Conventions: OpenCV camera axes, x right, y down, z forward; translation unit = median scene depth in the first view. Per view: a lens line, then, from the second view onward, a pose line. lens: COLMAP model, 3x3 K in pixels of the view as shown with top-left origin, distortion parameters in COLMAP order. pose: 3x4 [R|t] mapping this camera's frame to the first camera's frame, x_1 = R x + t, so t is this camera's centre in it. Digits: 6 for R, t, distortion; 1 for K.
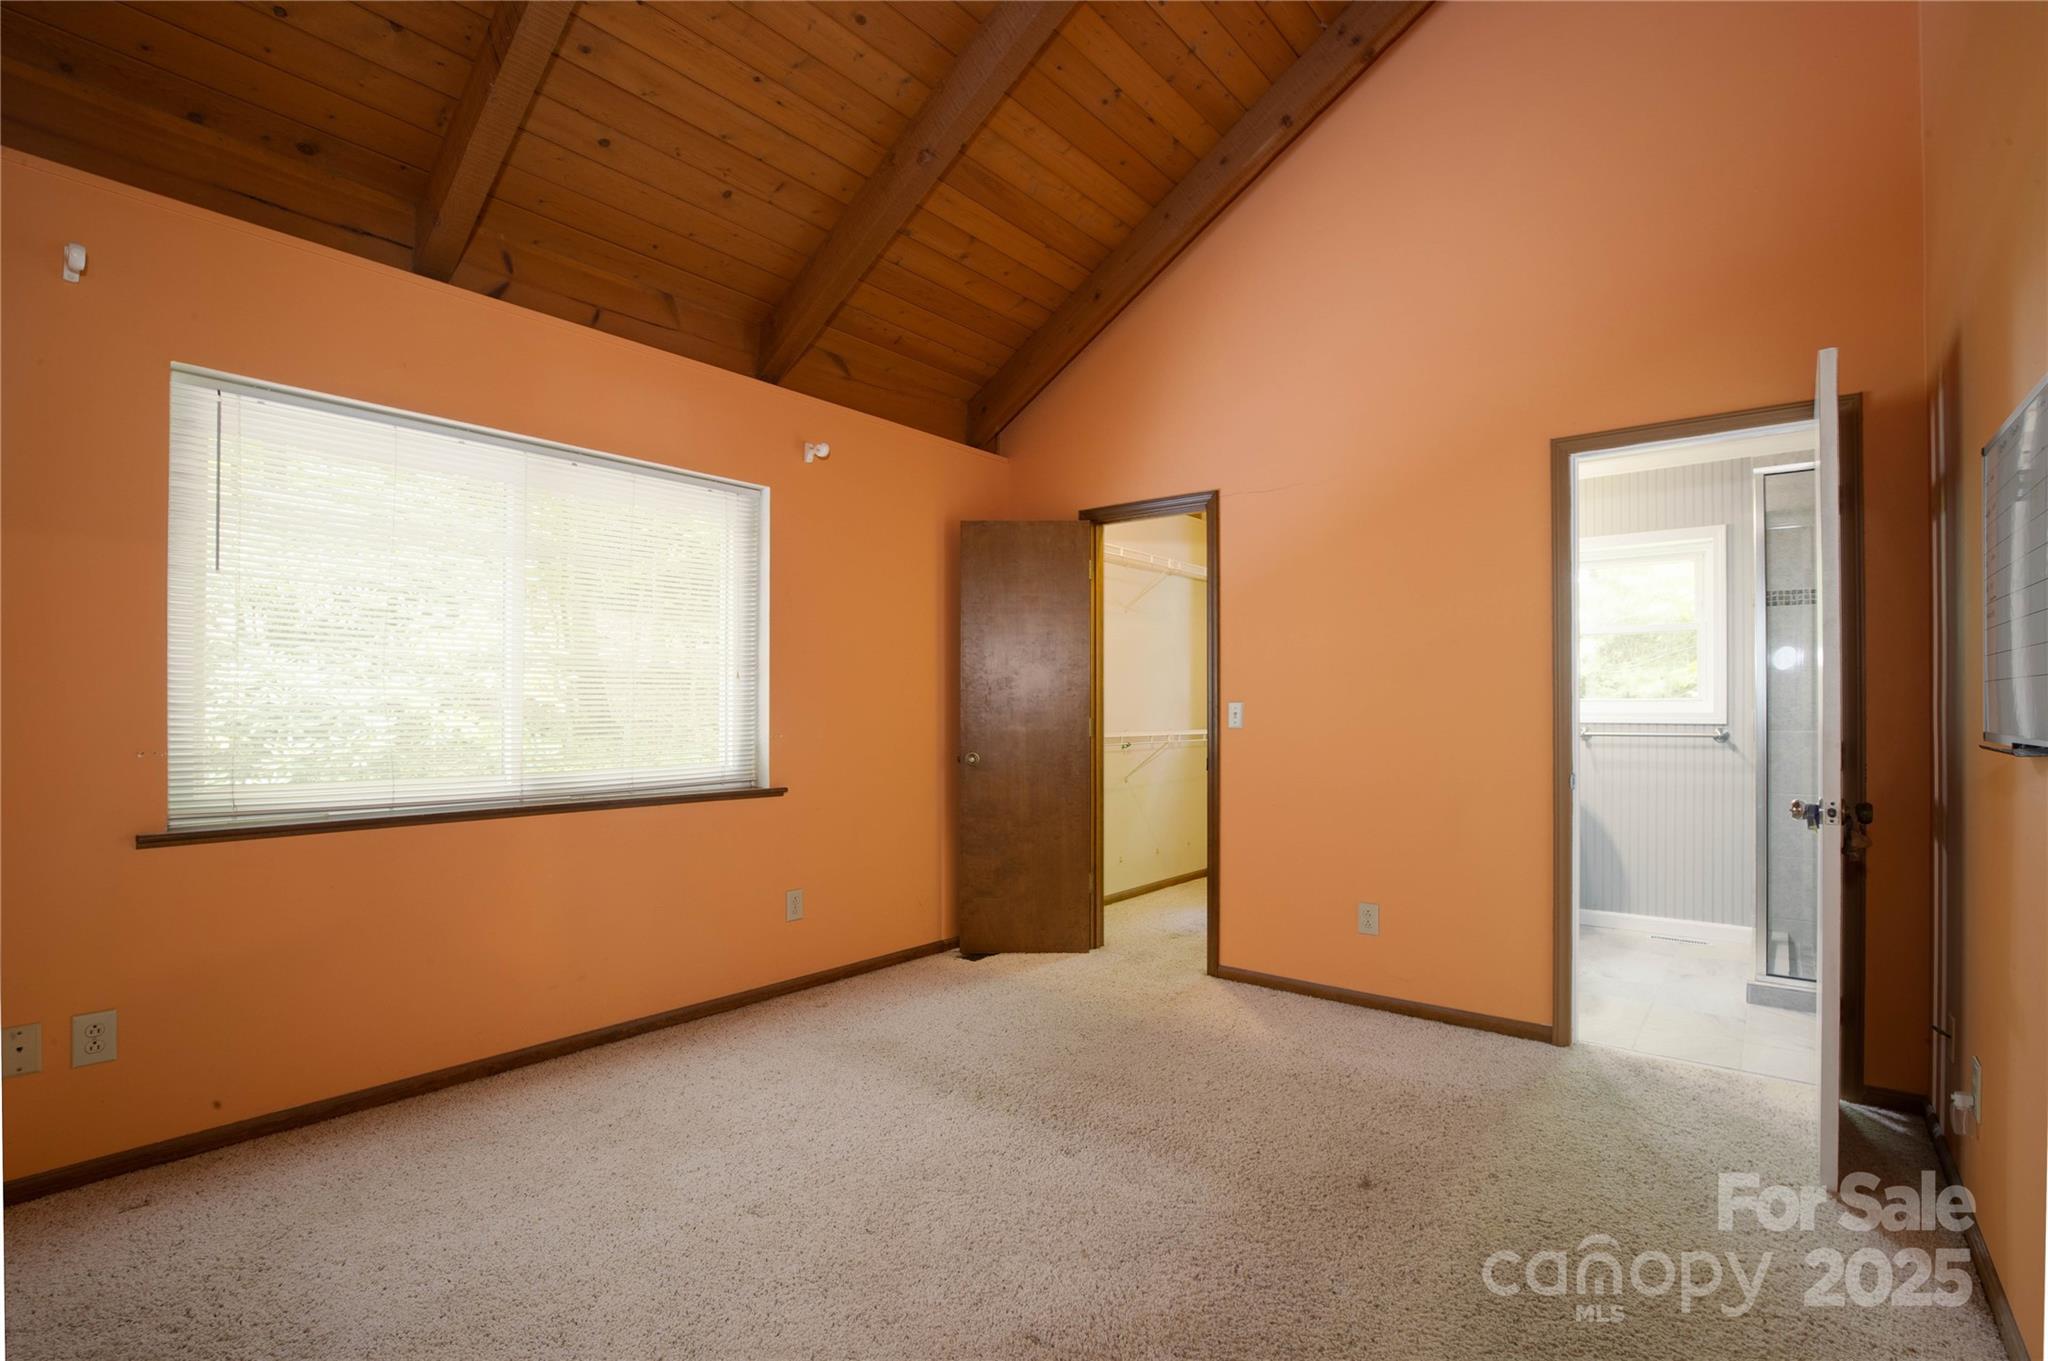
lens RADIAL K [[956.7, 0, 1033.1], [0, 956.7, 687.7], [0, 0, 1]] dist [-0.020505, 0.001185]
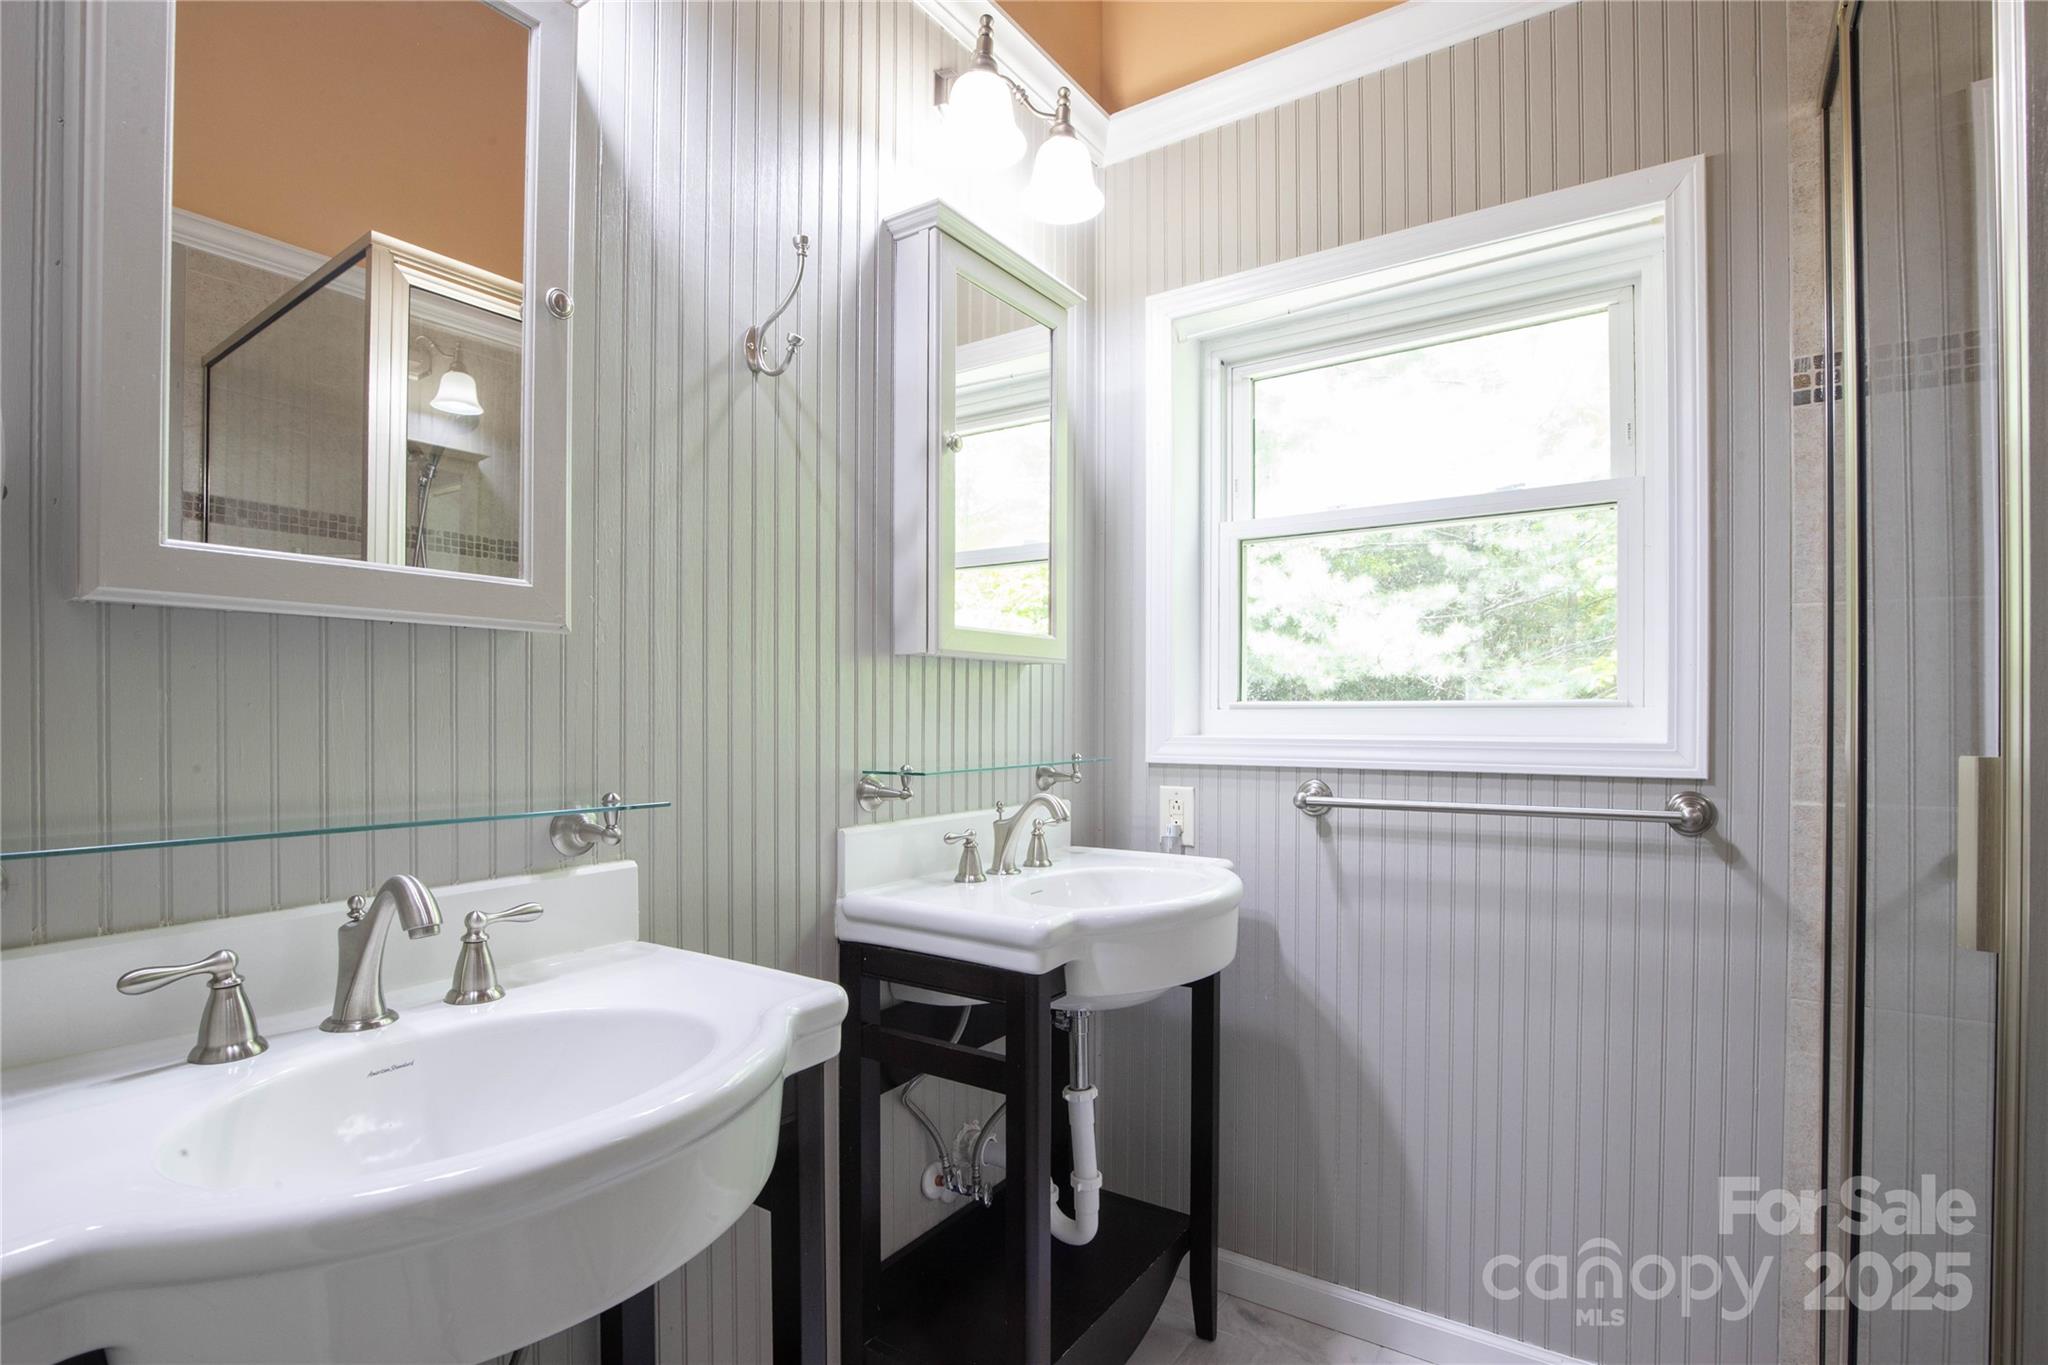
lens RADIAL K [[1006.5, 0, 994.6], [0, 1006.5, 709.4], [0, 0, 1]] dist [-0.023268, -0.000707]
pose [[0.998197, 0.000765, 0.060011, 0.470320], [-0.001298, 0.999960, 0.008842, 0.012529], [-0.060001, -0.008904, 0.998159, 0.676300]]
